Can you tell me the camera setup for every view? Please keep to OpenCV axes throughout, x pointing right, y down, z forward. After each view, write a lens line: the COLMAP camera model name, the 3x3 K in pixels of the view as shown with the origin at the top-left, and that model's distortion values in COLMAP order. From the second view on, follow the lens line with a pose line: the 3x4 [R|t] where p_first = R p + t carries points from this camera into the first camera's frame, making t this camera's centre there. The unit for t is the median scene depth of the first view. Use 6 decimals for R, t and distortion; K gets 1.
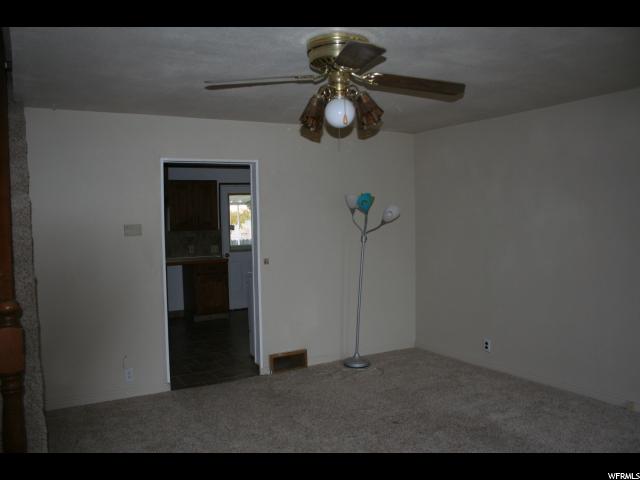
lens RADIAL K [[548.2, 0, 305.4], [0, 548.2, 239.8], [0, 0, 1]] dist [-0.143124, 0.130992]
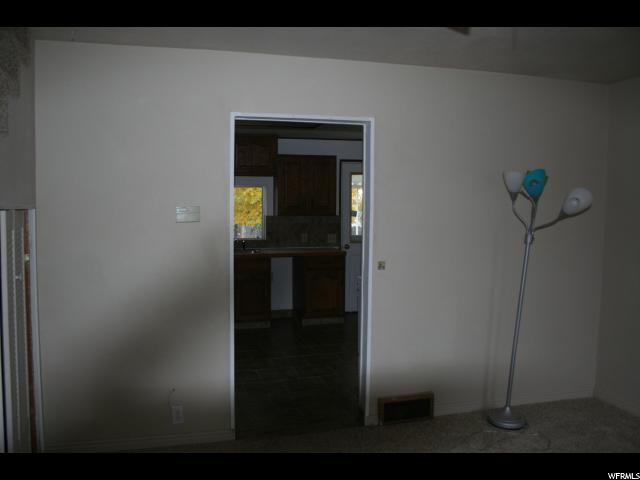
lens RADIAL K [[548.2, 0, 305.4], [0, 548.2, 239.8], [0, 0, 1]] dist [-0.143124, 0.130992]
pose [[0.966979, 0.044746, -0.250898, 0.007654], [-0.037987, 0.998775, 0.031719, -0.010859], [0.252010, -0.021141, 0.967494, 0.297379]]
